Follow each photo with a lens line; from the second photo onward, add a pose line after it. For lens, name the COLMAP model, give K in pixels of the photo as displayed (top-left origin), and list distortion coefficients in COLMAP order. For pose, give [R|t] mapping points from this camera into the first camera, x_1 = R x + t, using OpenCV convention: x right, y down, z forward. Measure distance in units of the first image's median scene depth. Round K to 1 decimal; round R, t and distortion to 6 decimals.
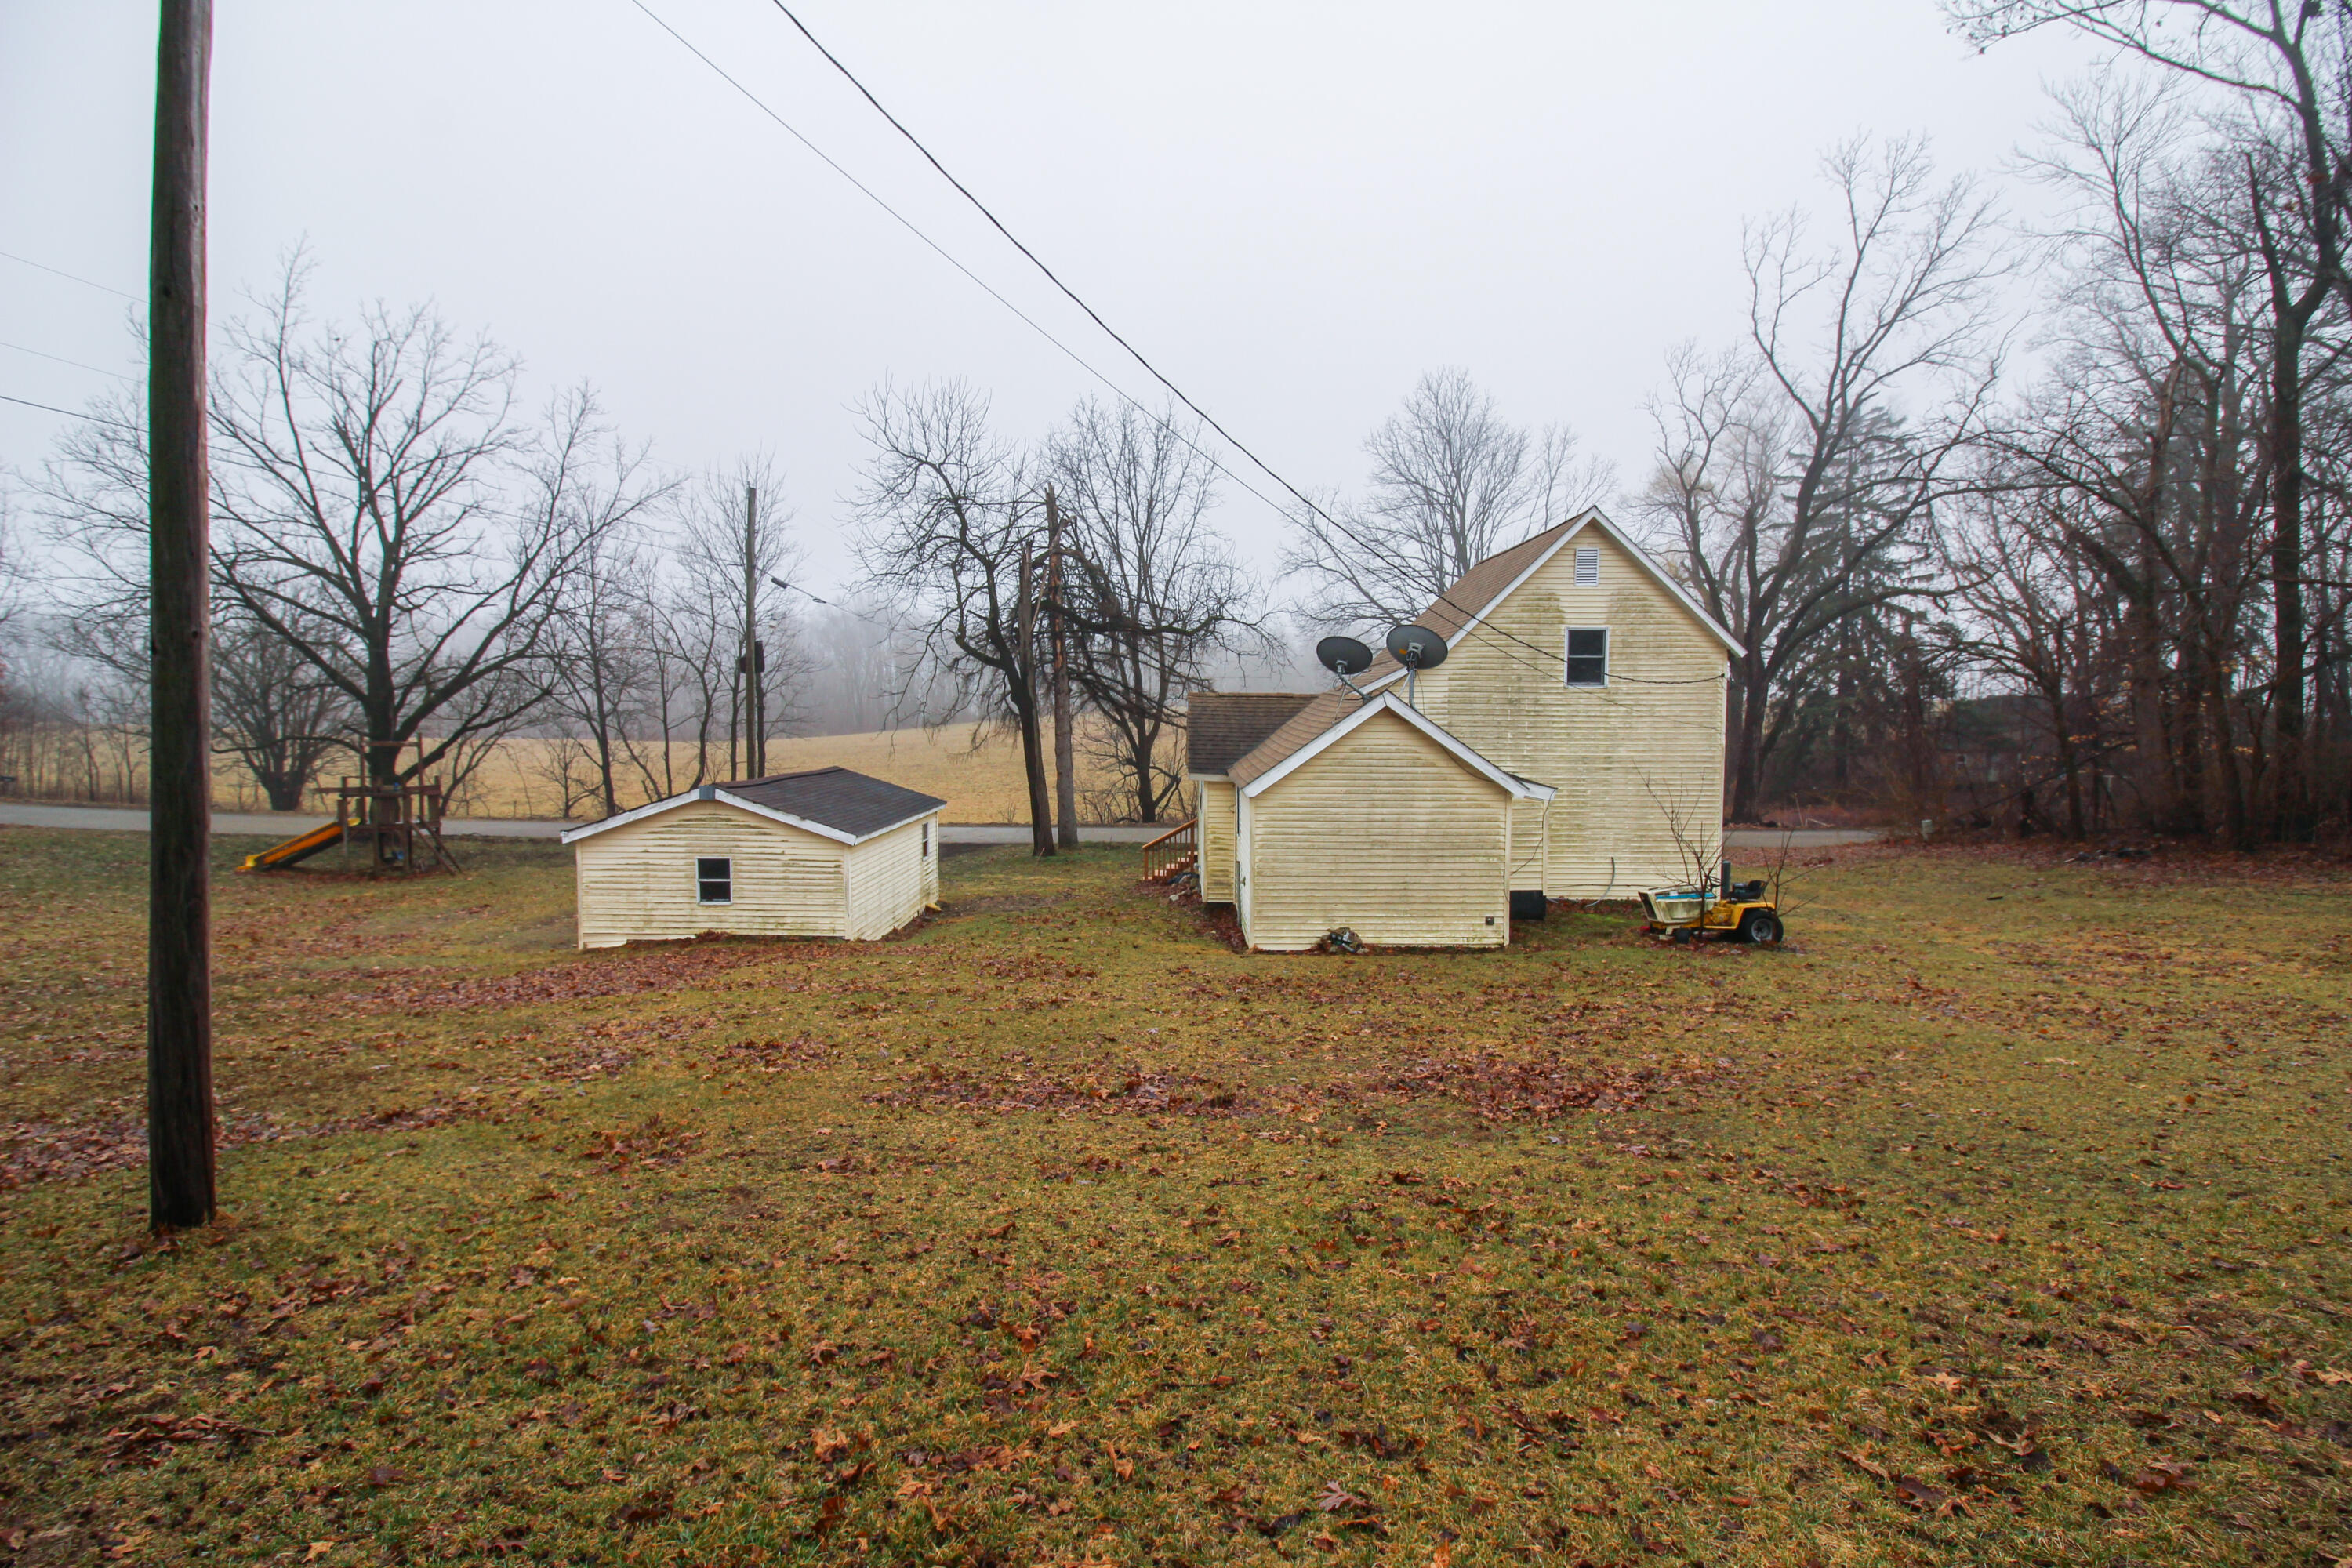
lens RADIAL K [[1092.4, 0, 1176.3], [0, 1092.4, 782.3], [0, 0, 1]] dist [-0.006214, -0.008653]
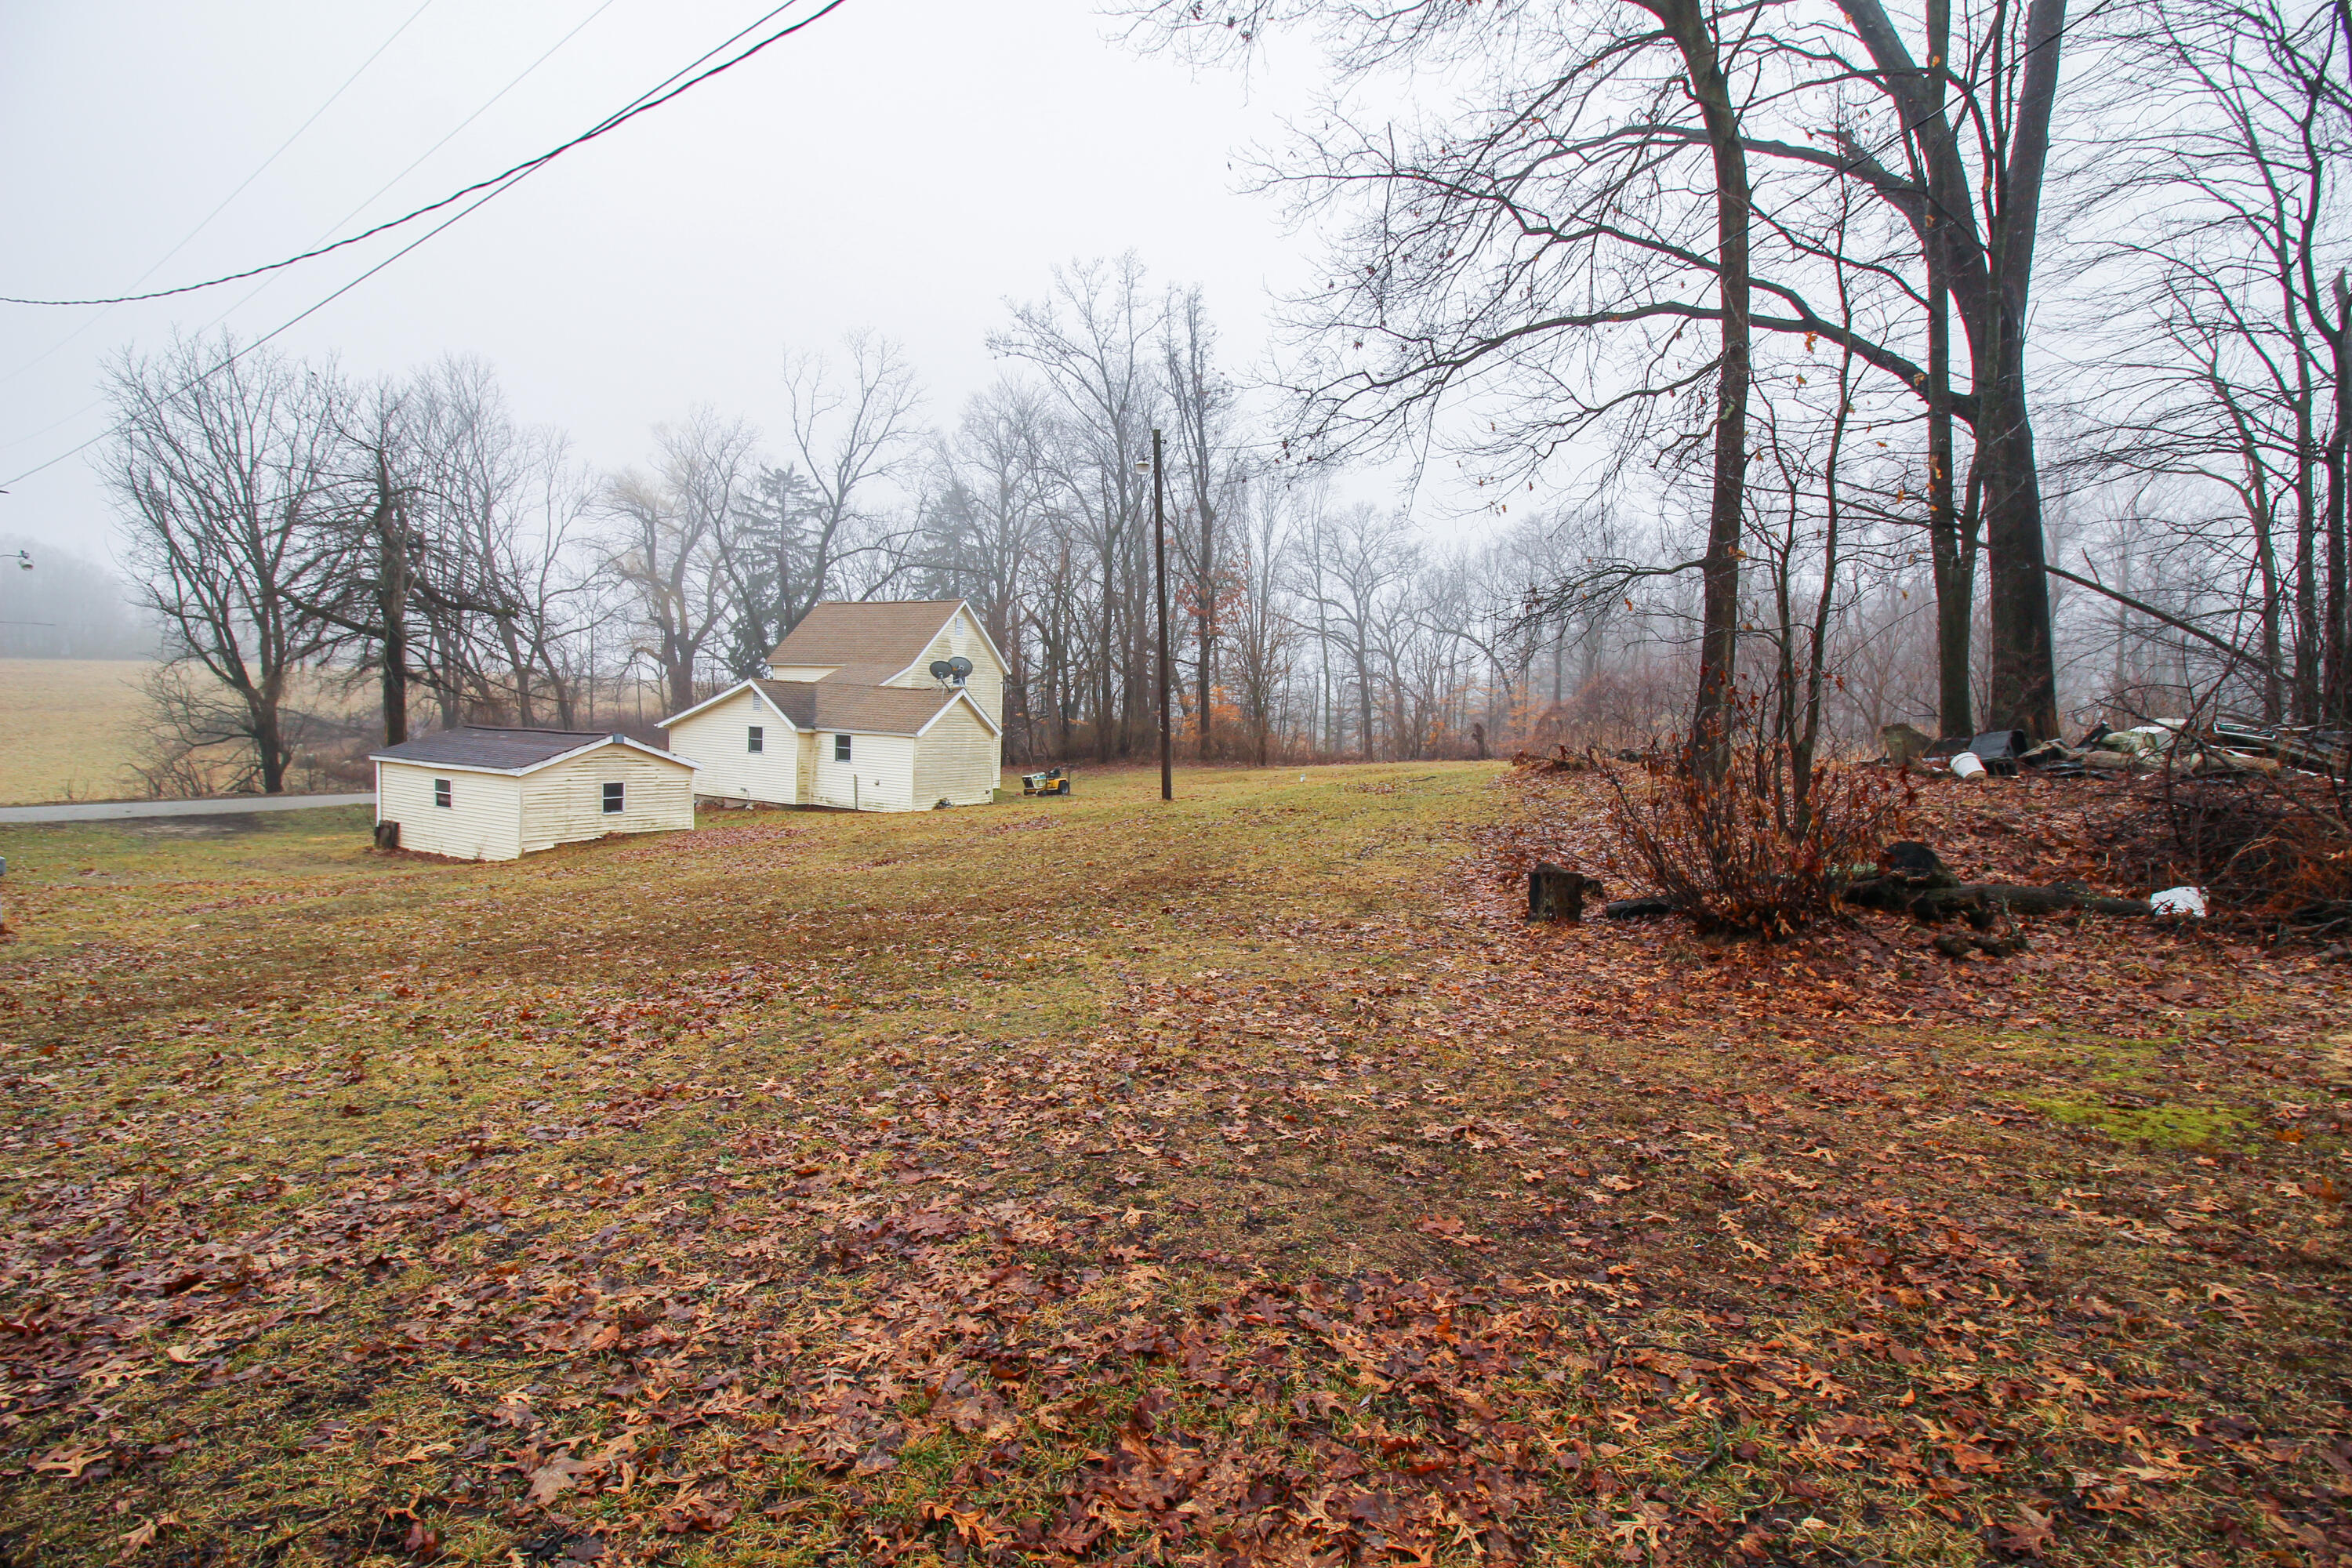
lens RADIAL K [[1092.4, 0, 1180.0], [0, 1092.4, 786.7], [0, 0, 1]] dist [-0.006214, -0.008653]
pose [[0.488675, -0.043315, 0.871390, -1.338779], [0.020685, 0.999061, 0.038060, 0.034018], [-0.872221, -0.000574, 0.489112, -0.402176]]
